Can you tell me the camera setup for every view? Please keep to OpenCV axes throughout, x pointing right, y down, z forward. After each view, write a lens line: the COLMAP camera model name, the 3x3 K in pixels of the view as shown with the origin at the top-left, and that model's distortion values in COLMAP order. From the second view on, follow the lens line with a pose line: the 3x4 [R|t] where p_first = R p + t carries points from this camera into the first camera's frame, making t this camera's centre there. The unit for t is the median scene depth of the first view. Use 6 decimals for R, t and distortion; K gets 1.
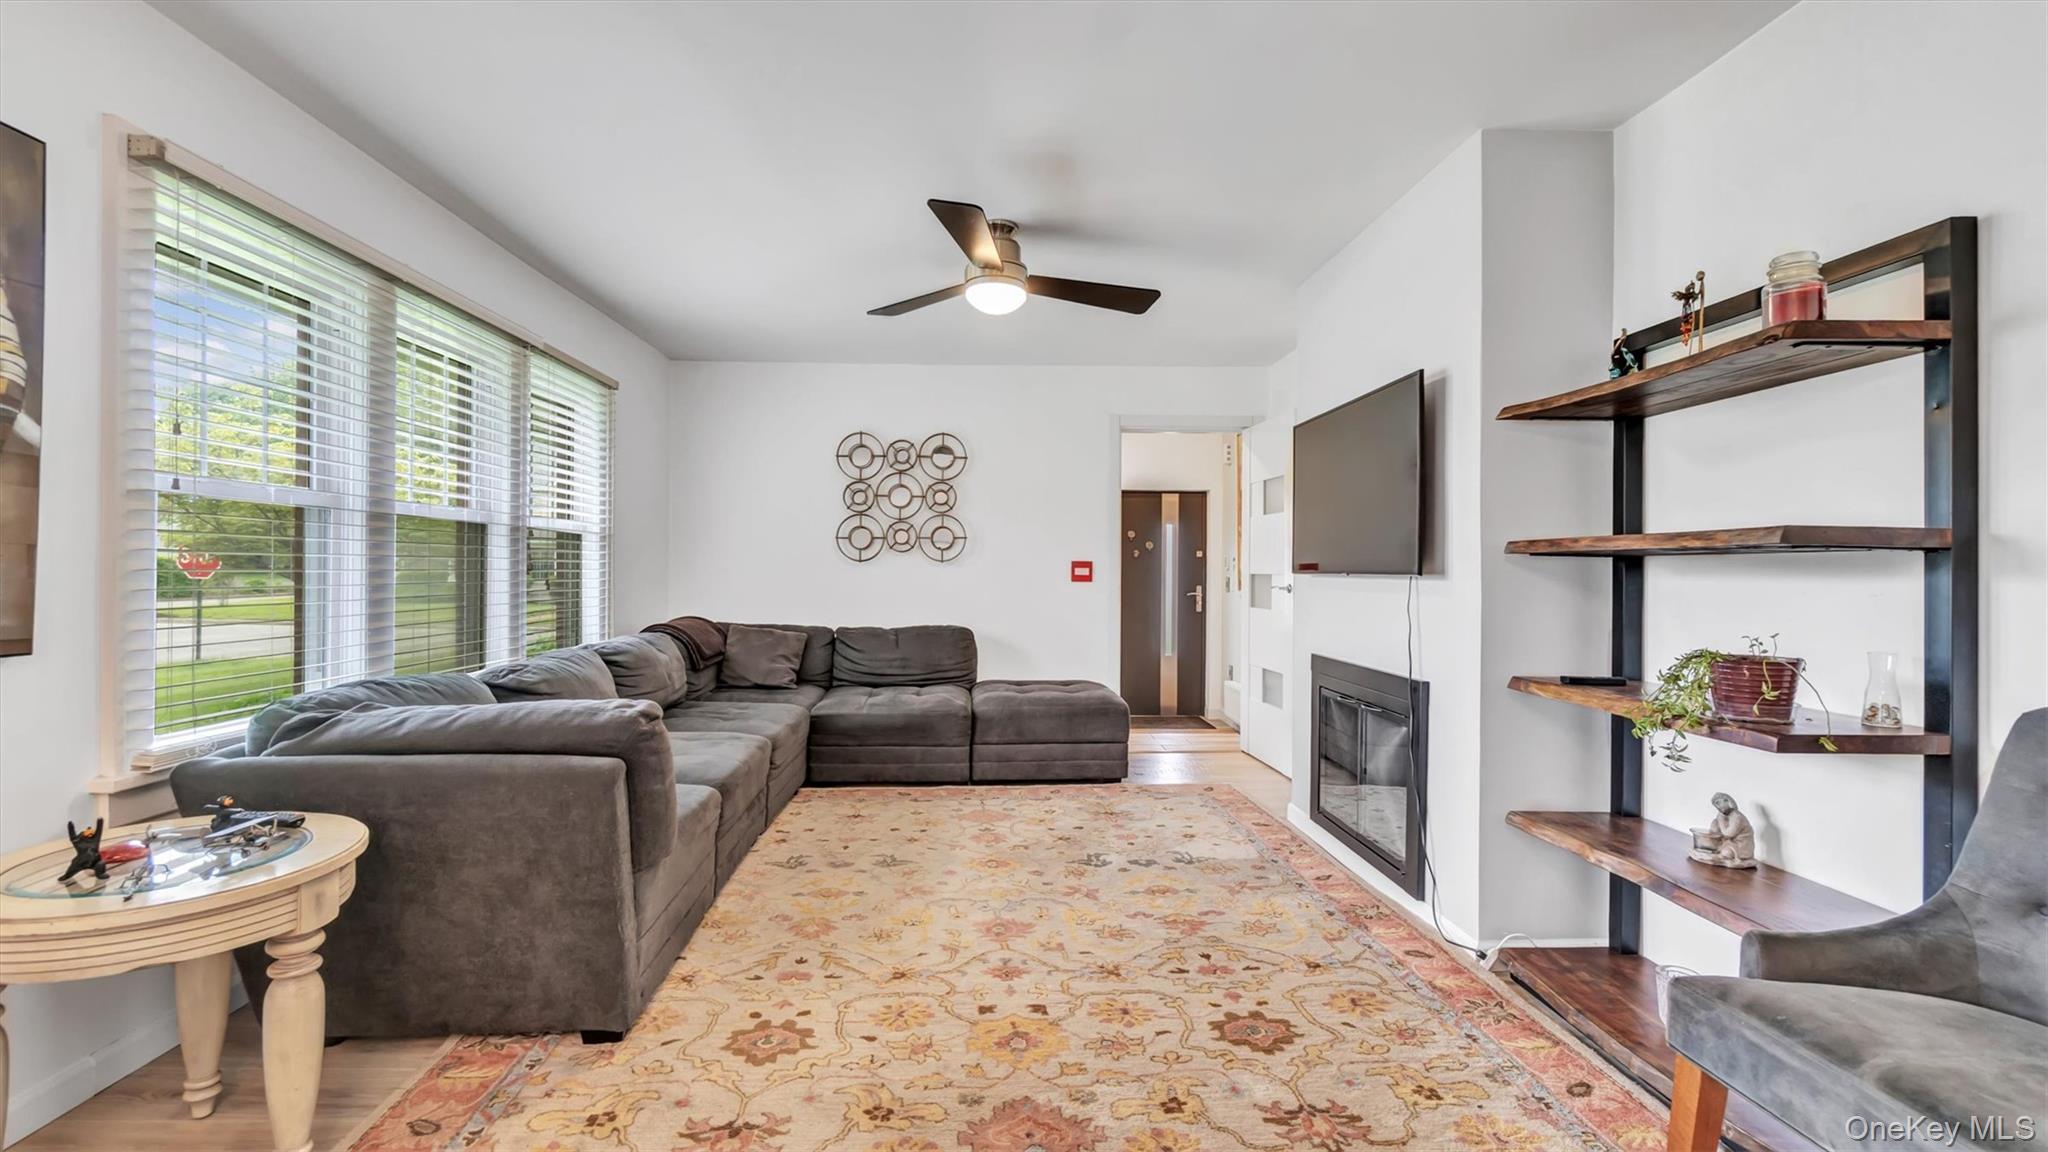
lens RADIAL K [[901.5, 0, 1022.2], [0, 901.5, 571.4], [0, 0, 1]] dist [-0.009365, 0.000616]
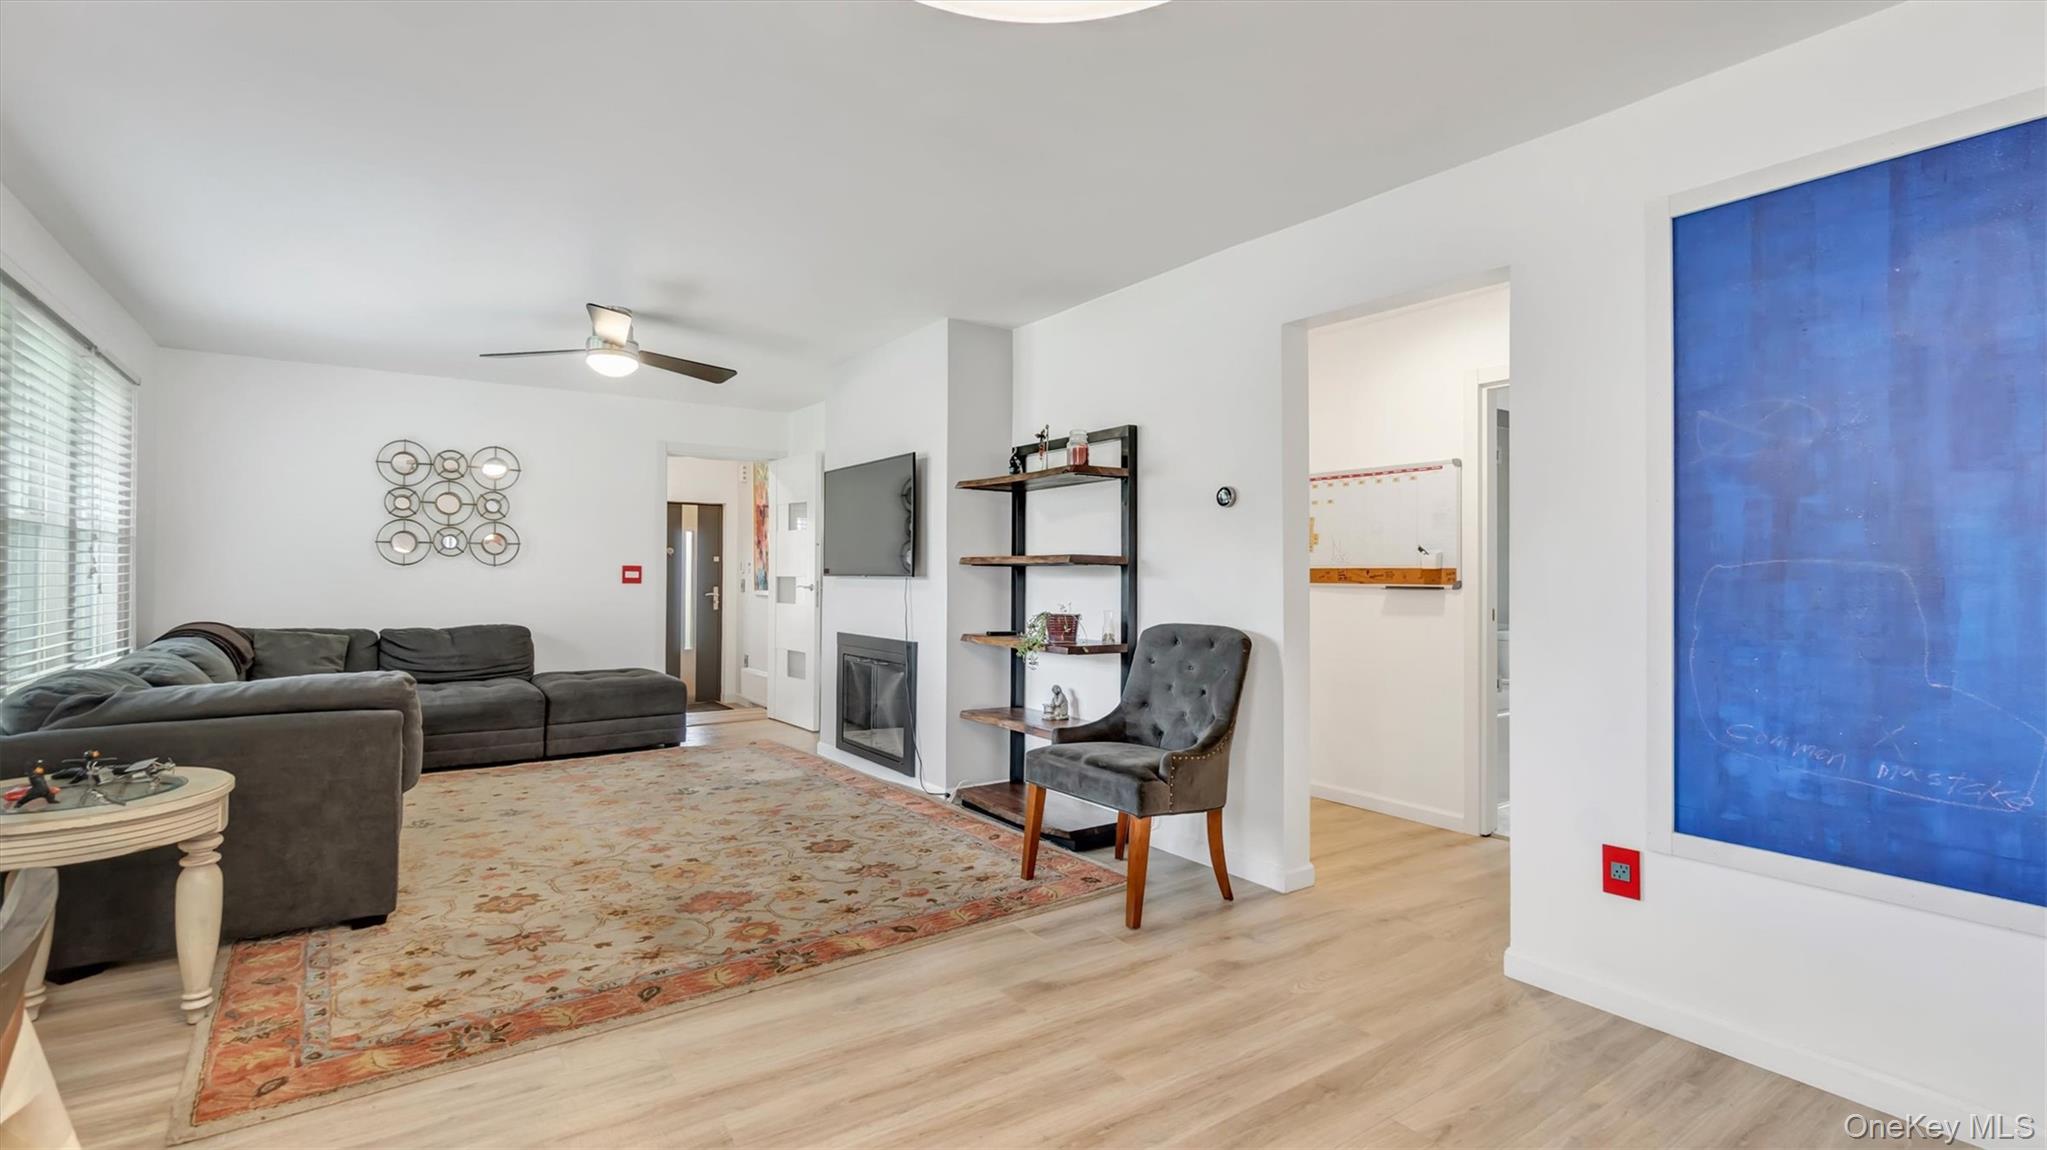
lens RADIAL K [[901.0, 0, 1037.2], [0, 901.0, 566.5], [0, 0, 1]] dist [-0.009365, 0.000616]
pose [[0.831449, 0.004902, 0.555580, -0.321815], [-0.000173, 0.999963, -0.008565, -0.001078], [-0.555601, 0.007025, 0.831419, -0.561550]]
